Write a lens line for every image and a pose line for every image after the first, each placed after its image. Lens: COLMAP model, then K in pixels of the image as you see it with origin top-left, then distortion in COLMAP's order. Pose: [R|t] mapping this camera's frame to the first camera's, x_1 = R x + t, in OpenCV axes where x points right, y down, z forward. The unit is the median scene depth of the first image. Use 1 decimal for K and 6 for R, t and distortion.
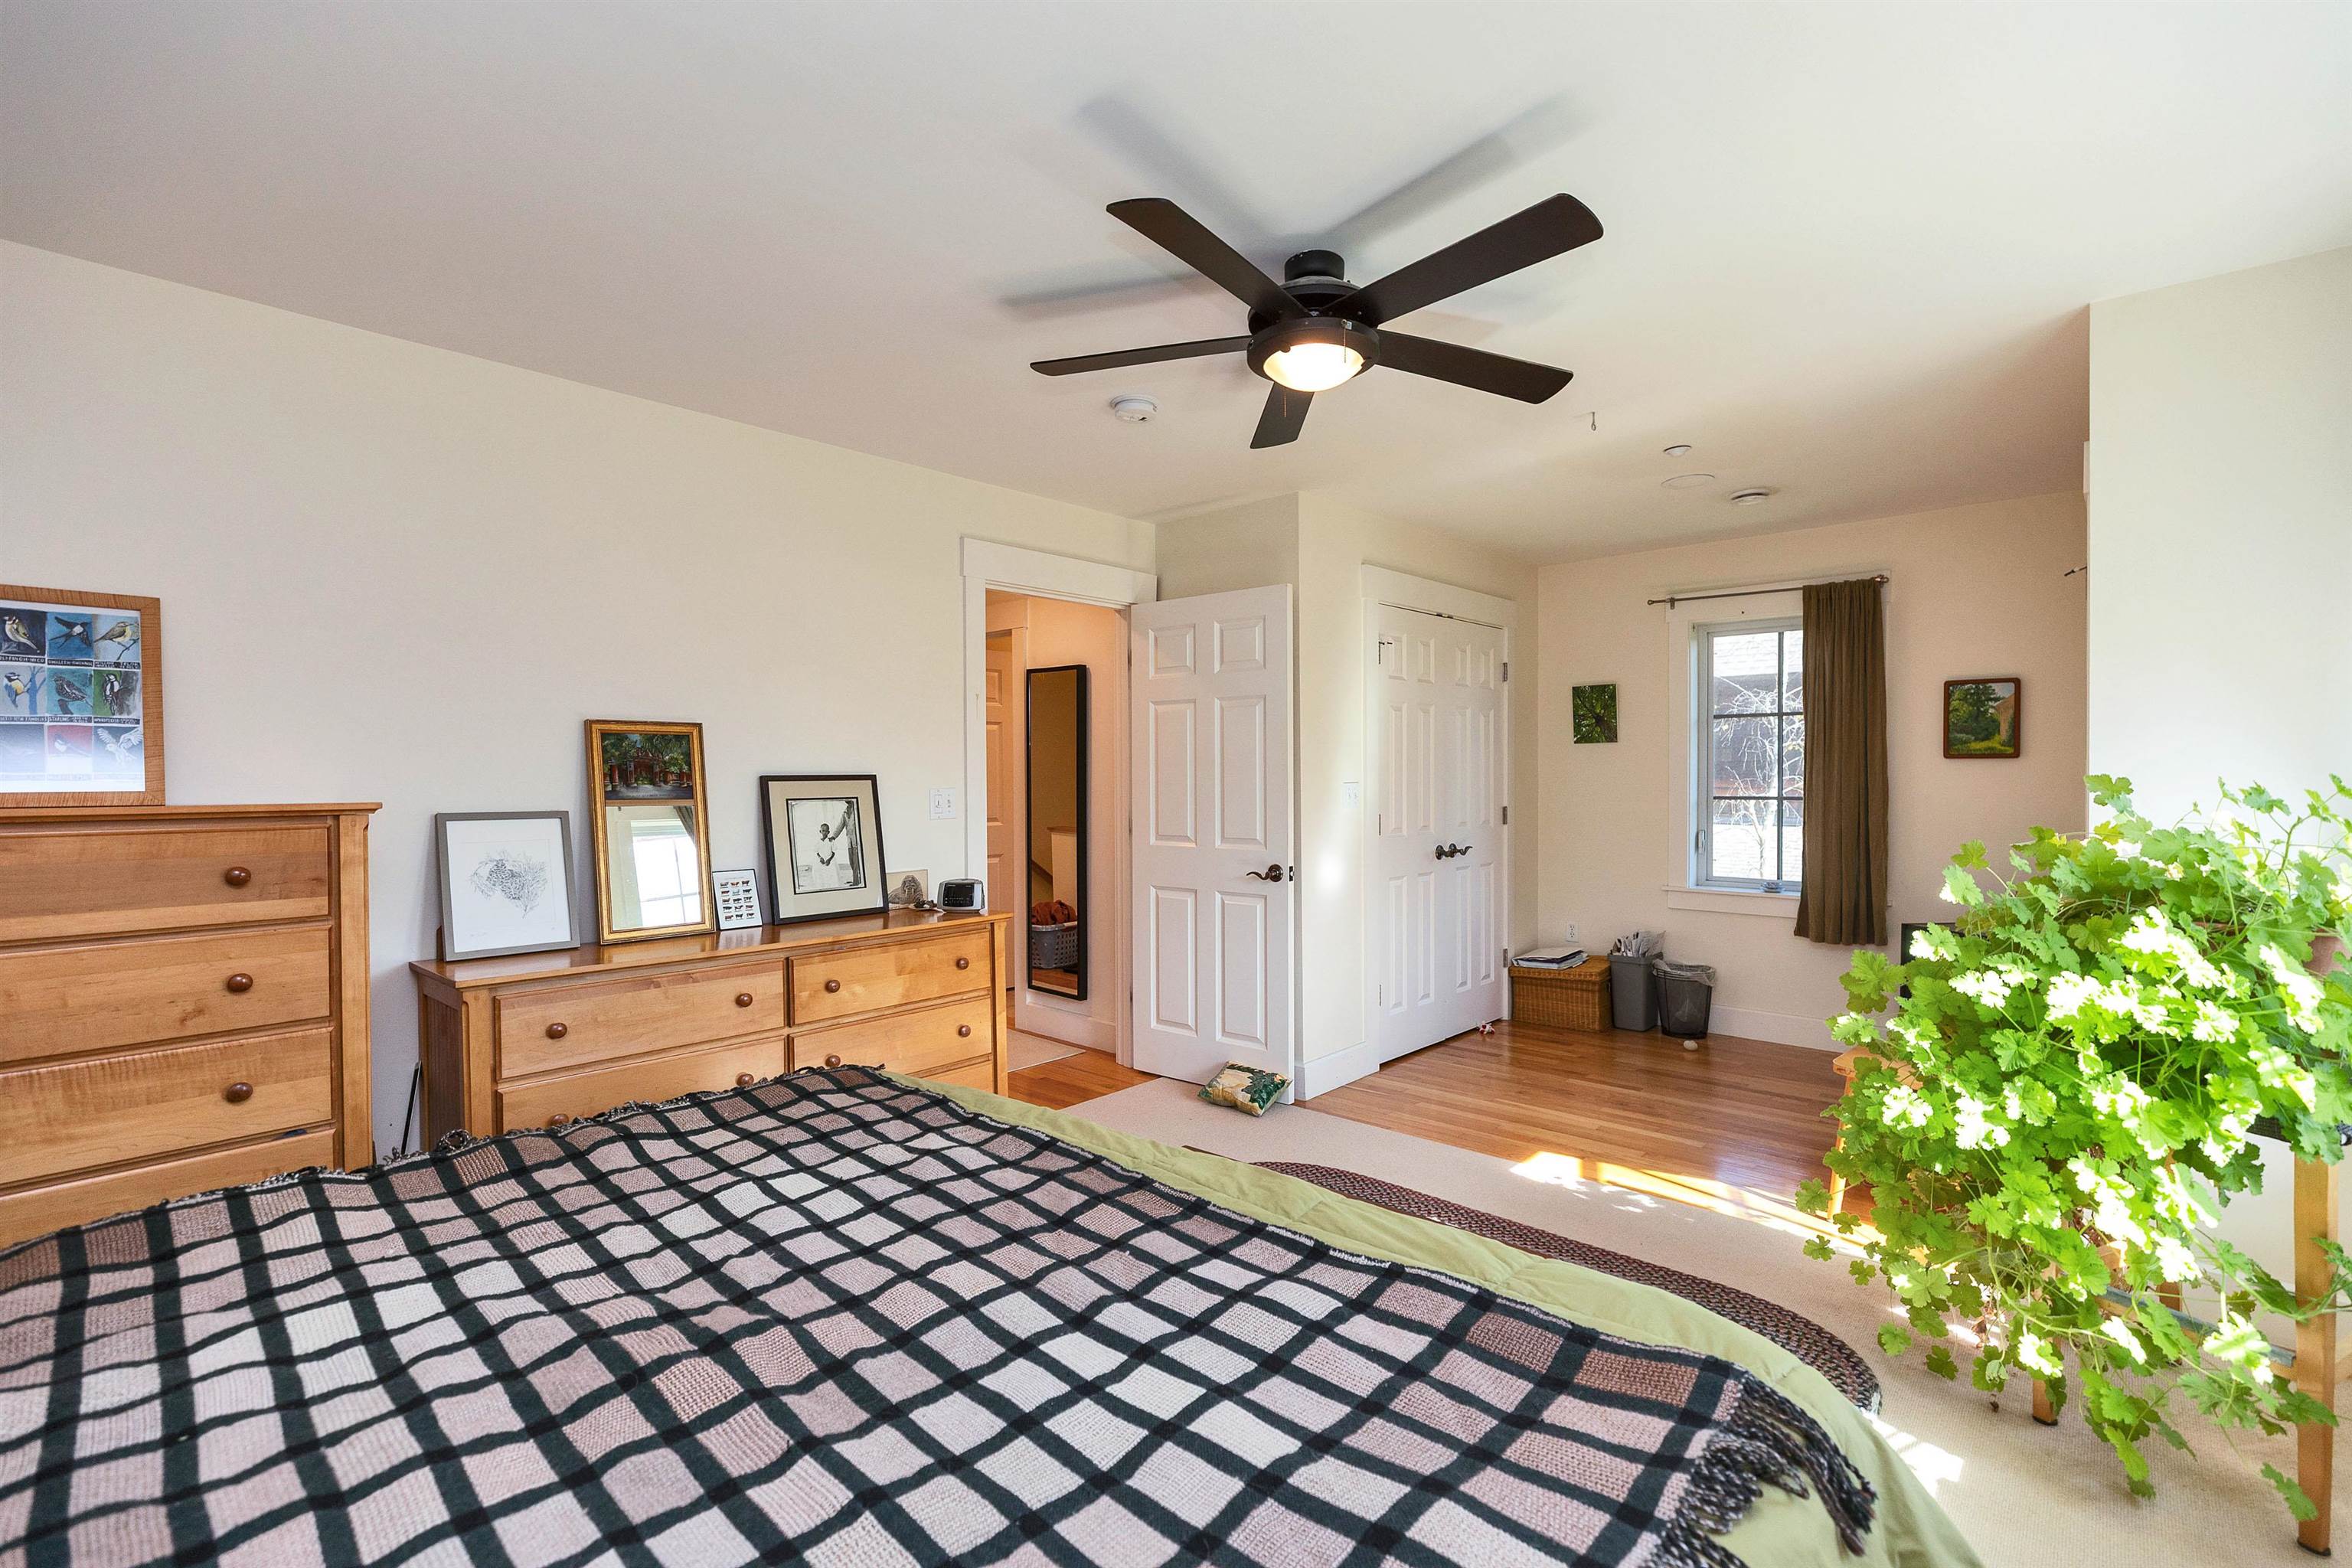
lens RADIAL K [[1058.8, 0, 1184.6], [0, 1058.8, 786.0], [0, 0, 1]] dist [0.003719, 0.000419]
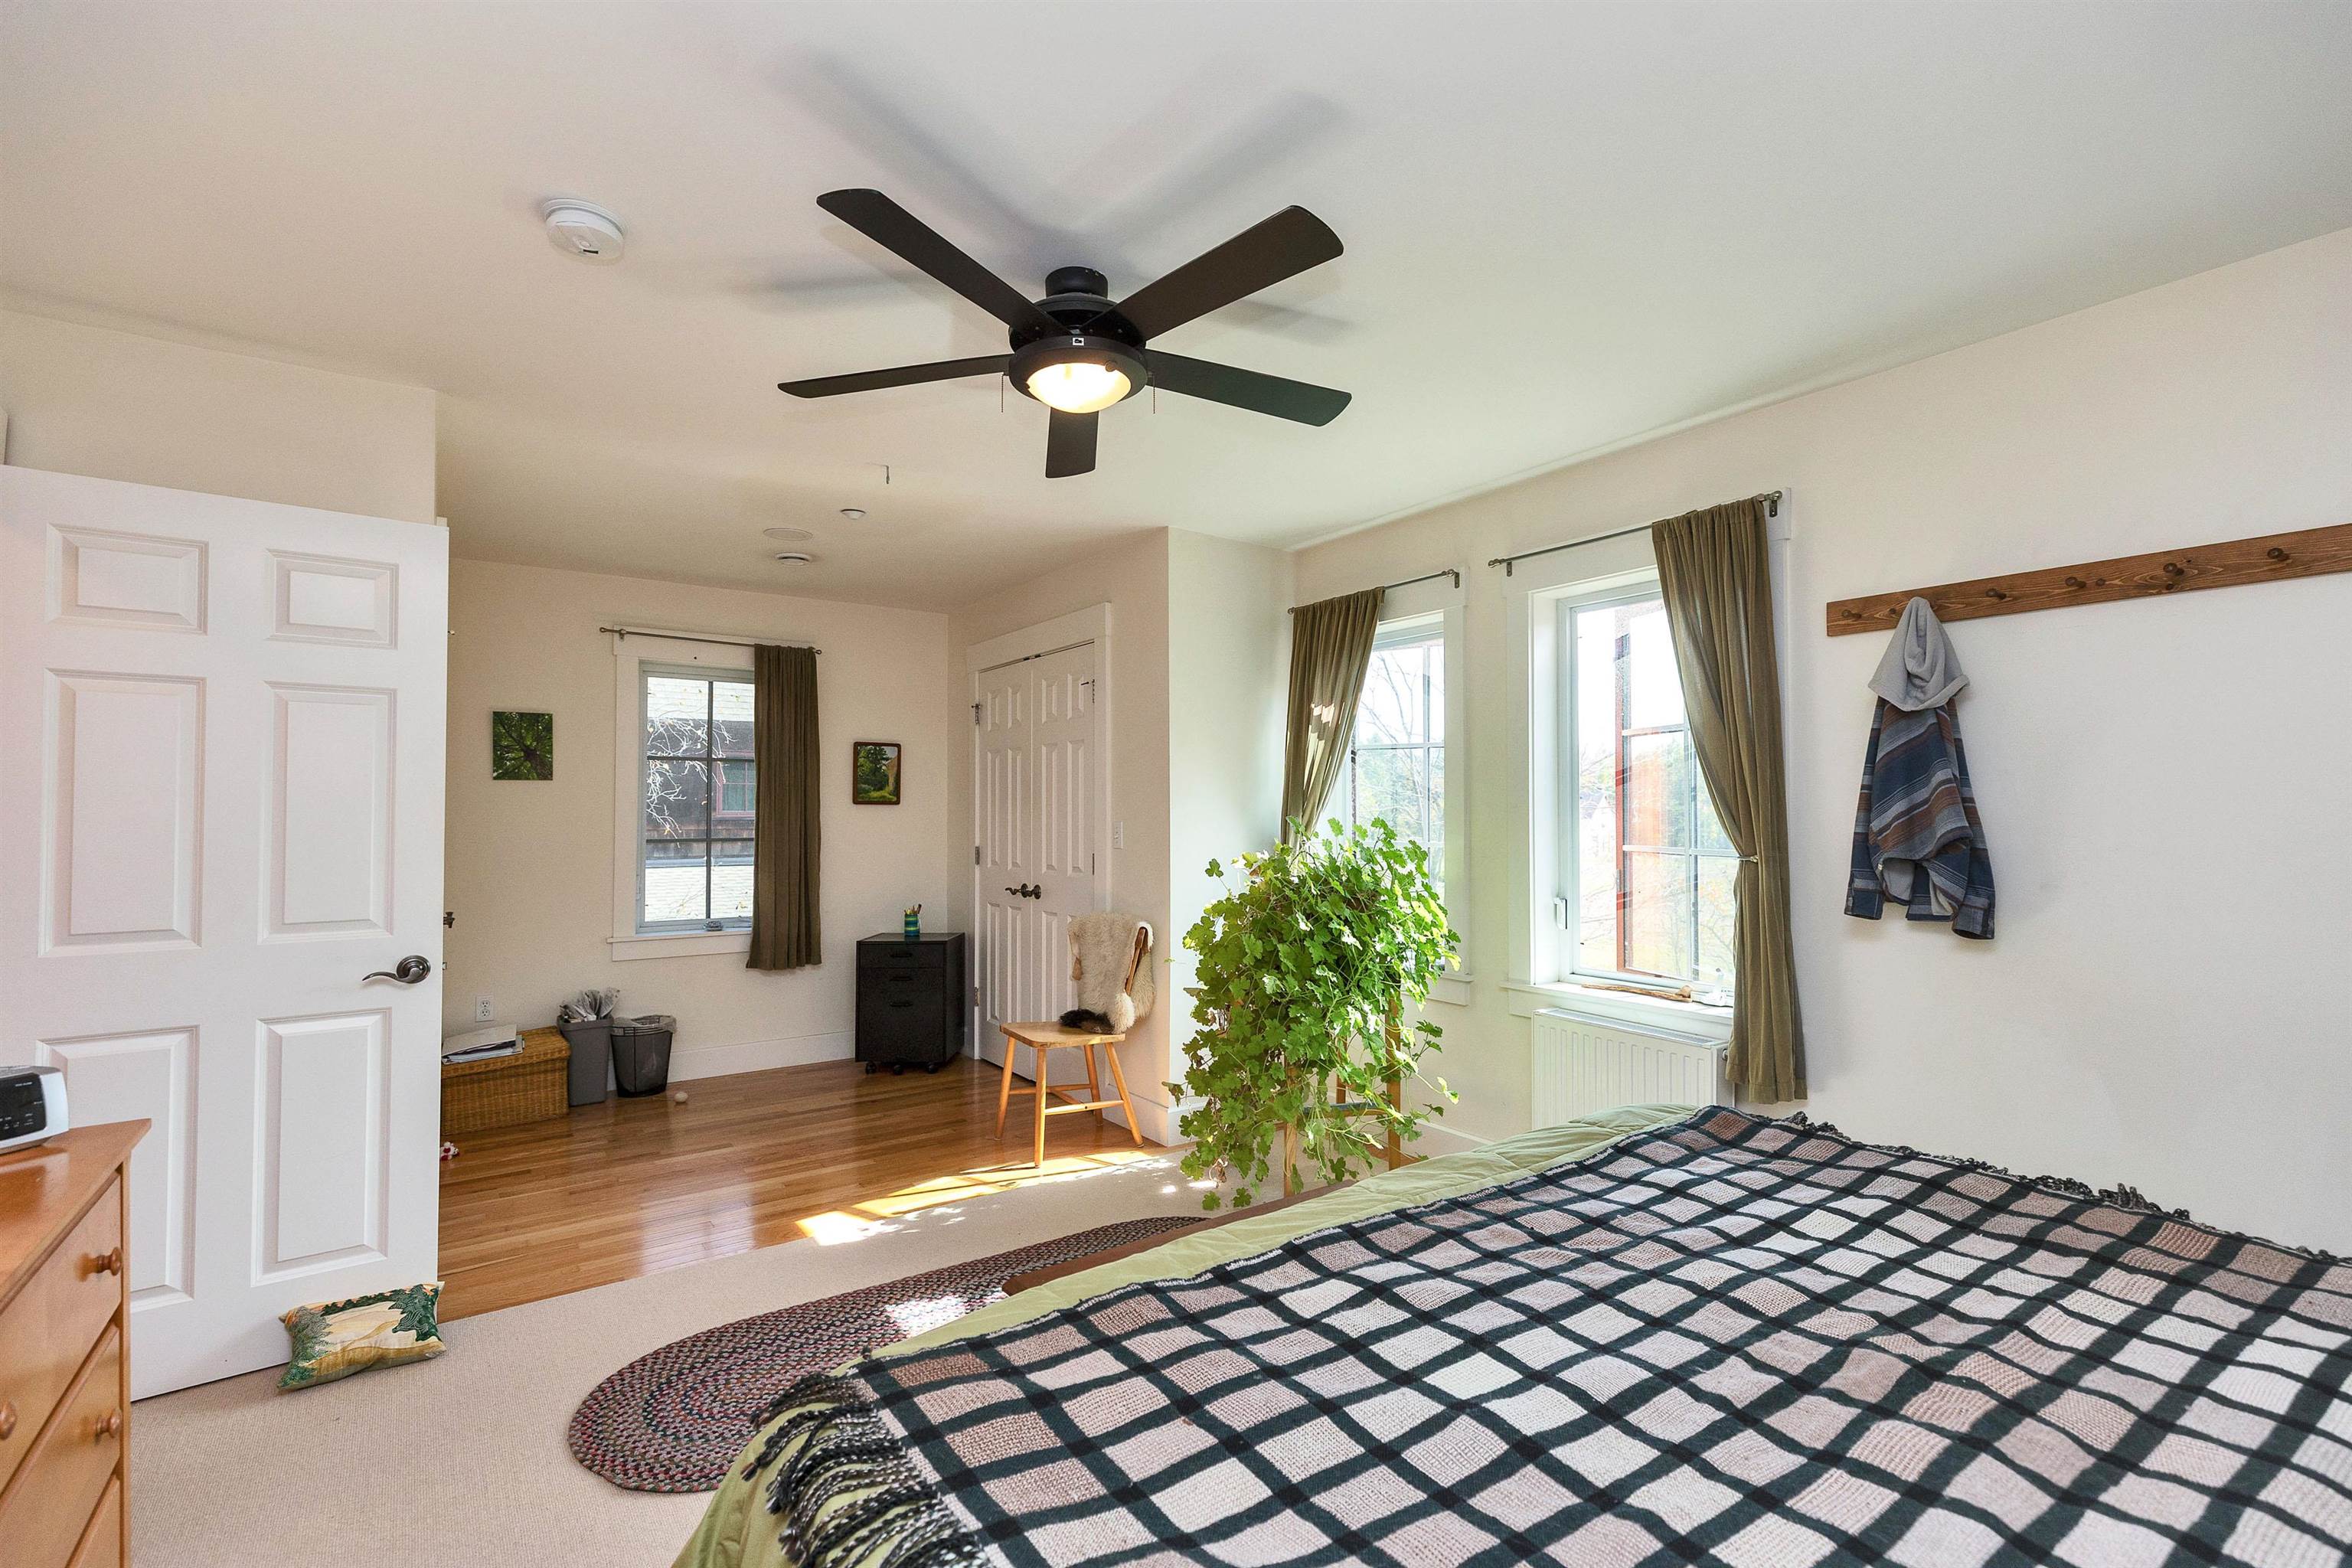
lens RADIAL K [[1058.8, 0, 1181.1], [0, 1058.8, 790.0], [0, 0, 1]] dist [0.003719, 0.000419]
pose [[0.208624, 0.027259, 0.977616, -0.387416], [0.009829, 0.999503, -0.029967, -0.002058], [-0.977947, 0.015861, 0.208252, 0.355558]]
